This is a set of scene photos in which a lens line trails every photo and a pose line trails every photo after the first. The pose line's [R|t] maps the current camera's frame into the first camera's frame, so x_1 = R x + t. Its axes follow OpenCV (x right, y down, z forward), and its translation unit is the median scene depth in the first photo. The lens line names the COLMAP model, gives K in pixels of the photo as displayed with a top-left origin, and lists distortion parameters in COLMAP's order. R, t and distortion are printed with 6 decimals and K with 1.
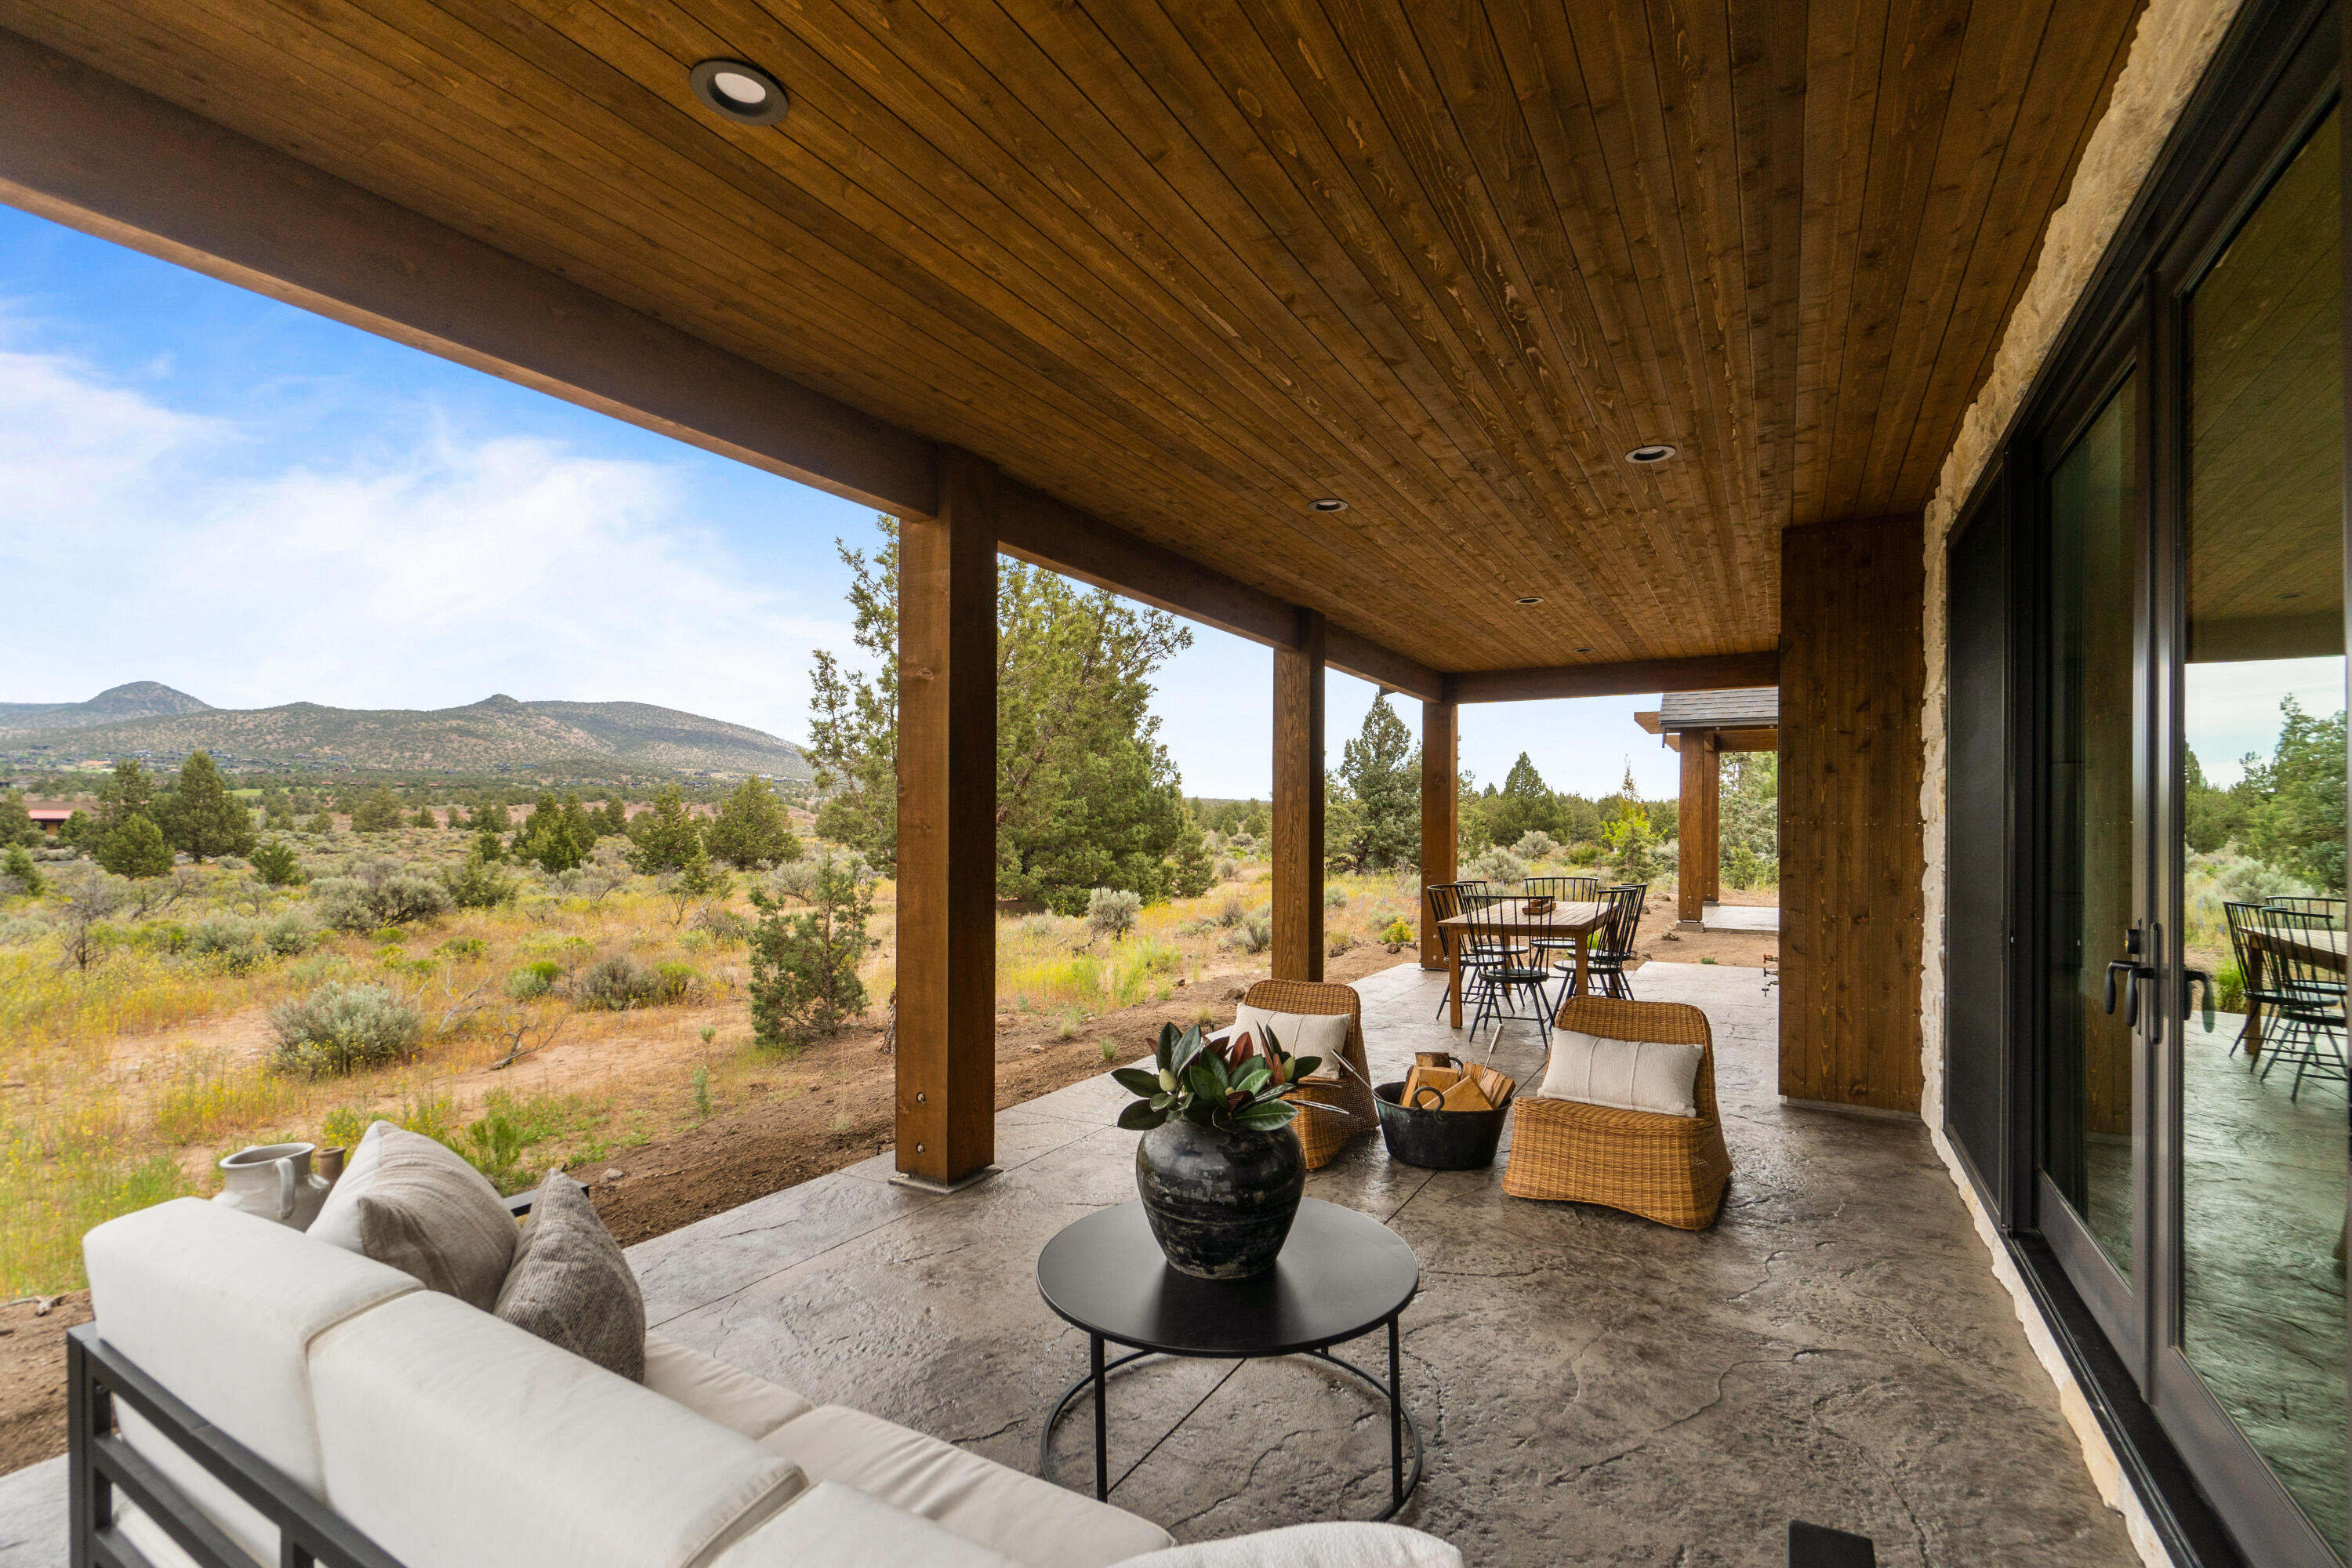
lens RADIAL K [[1015.1, 0, 1174.2], [0, 1015.1, 823.8], [0, 0, 1]] dist [-0.005276, 0.001341]
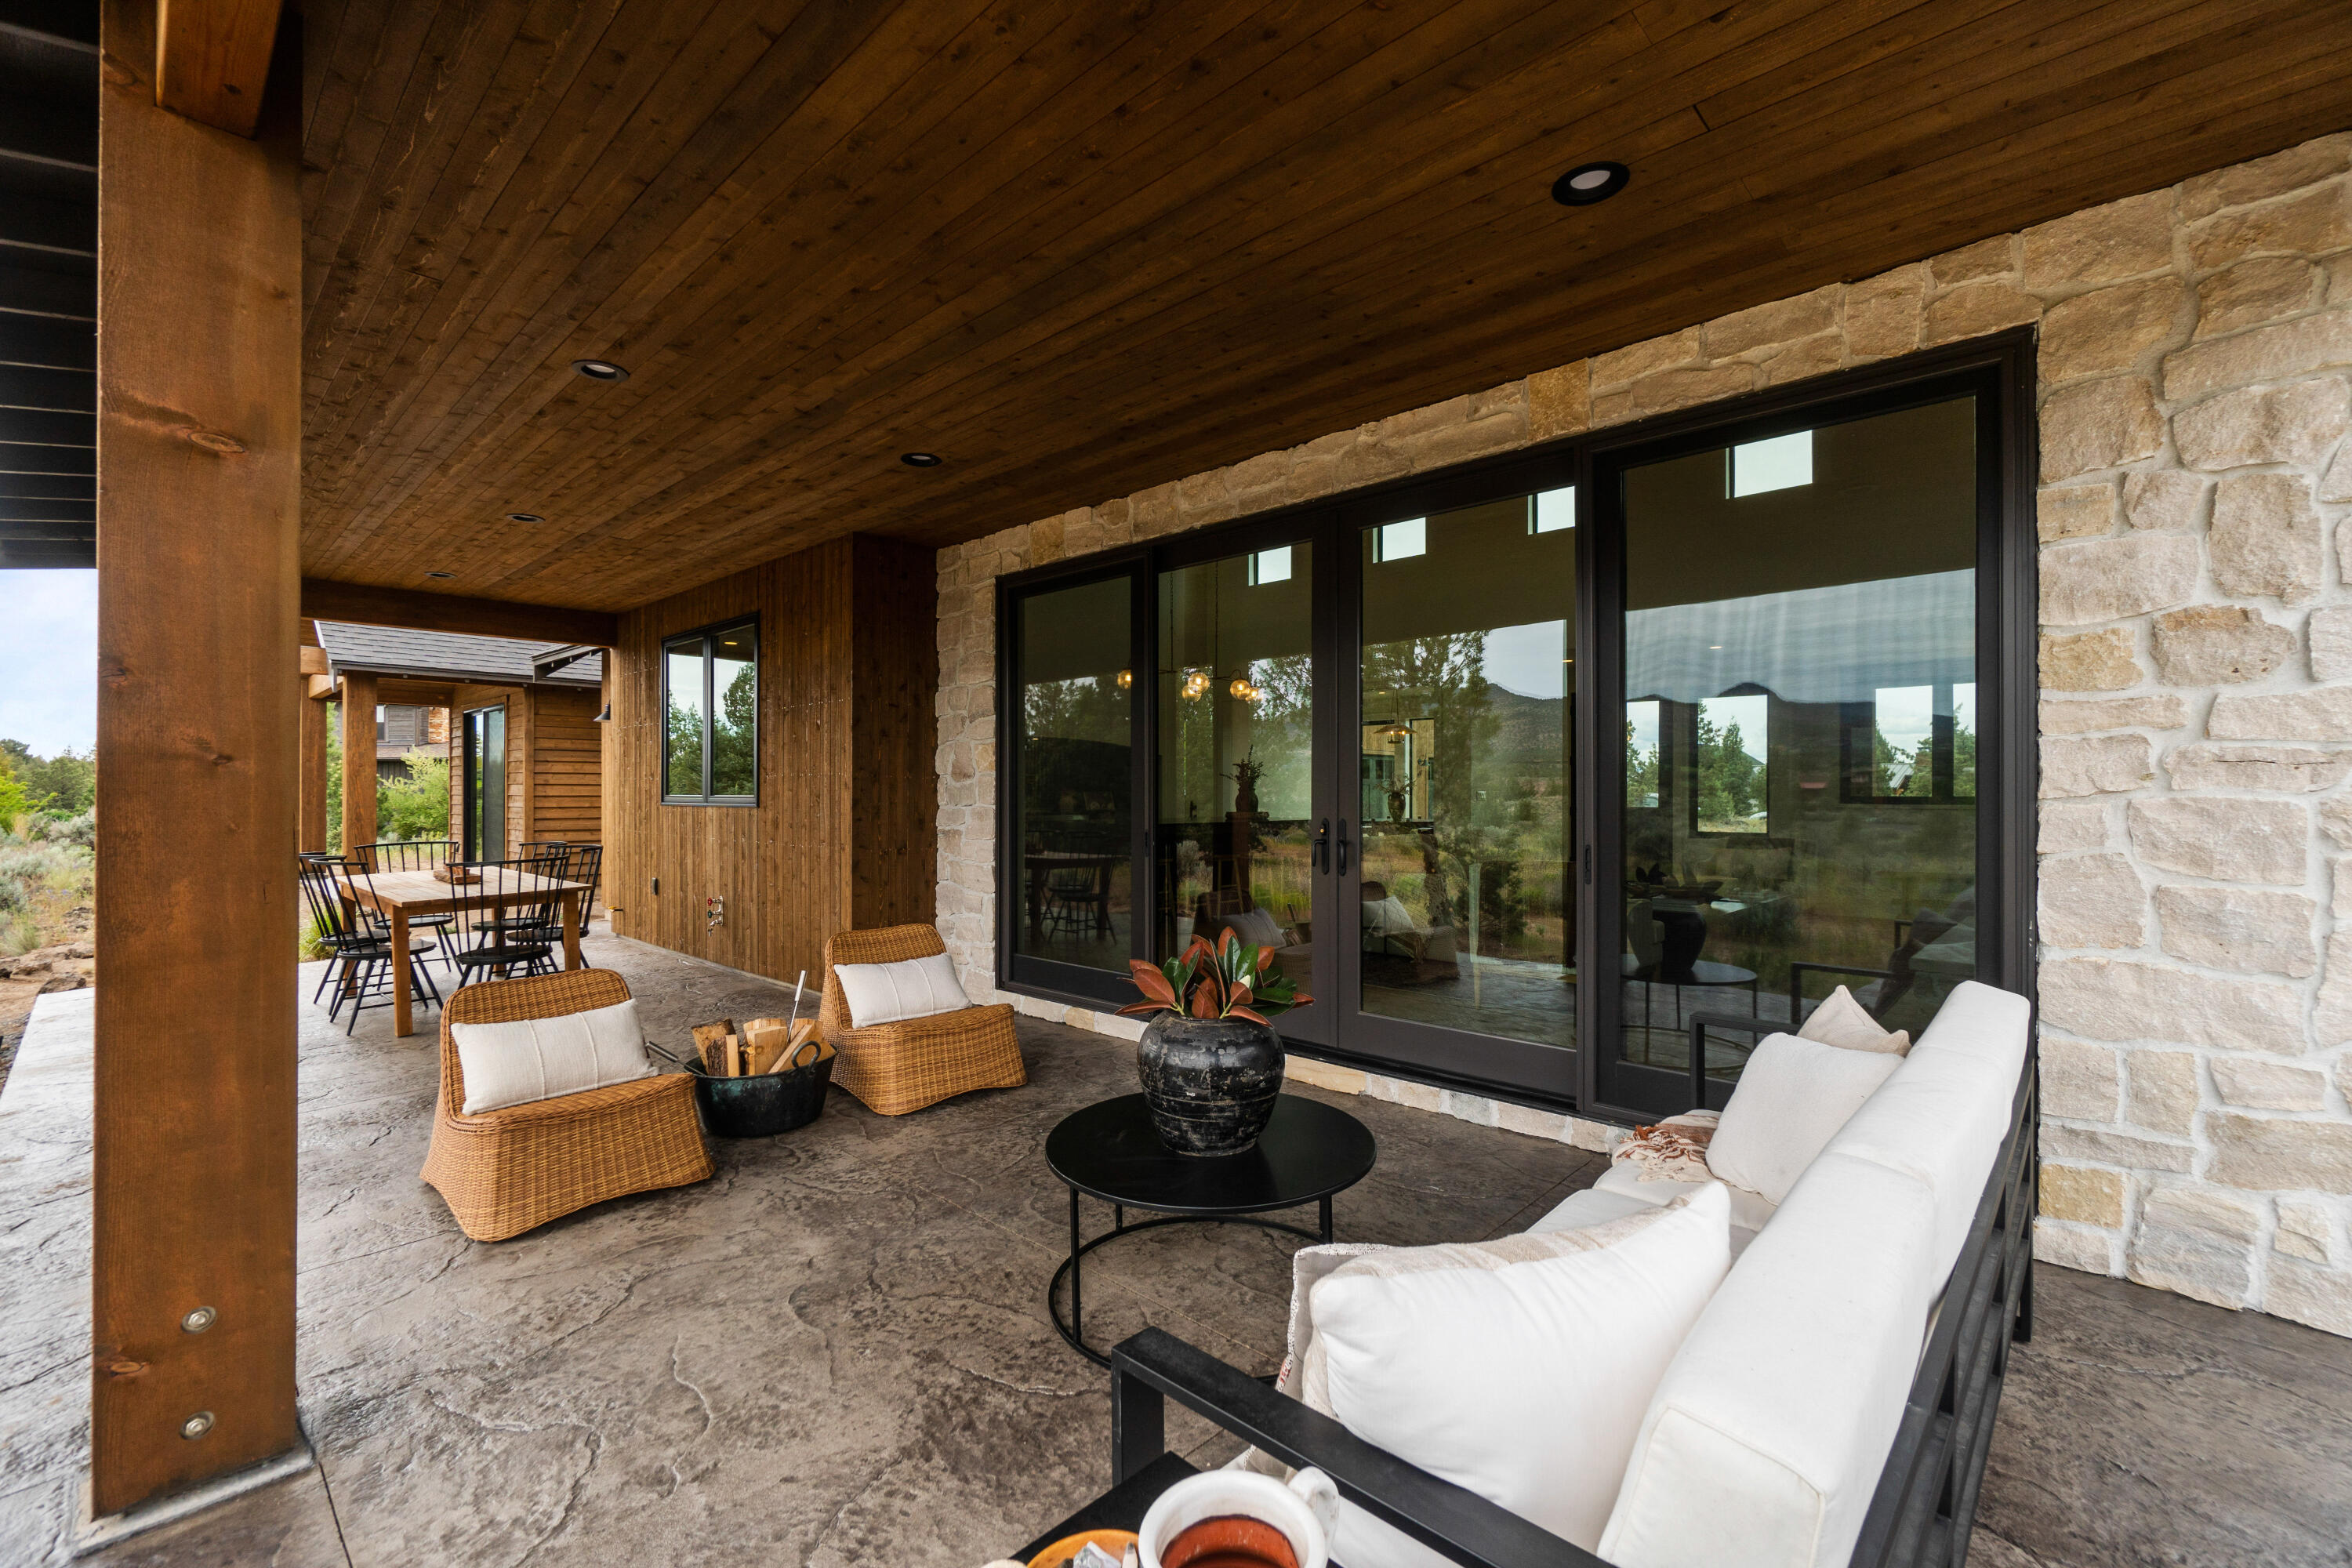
lens RADIAL K [[1015.1, 0, 1175.9], [0, 1015.1, 786.2], [0, 0, 1]] dist [-0.005276, 0.001341]
pose [[0.232274, 0.001288, 0.972649, -0.119794], [0.000446, 0.999999, -0.001431, 0.003374], [-0.972650, 0.000766, 0.232273, 0.086141]]
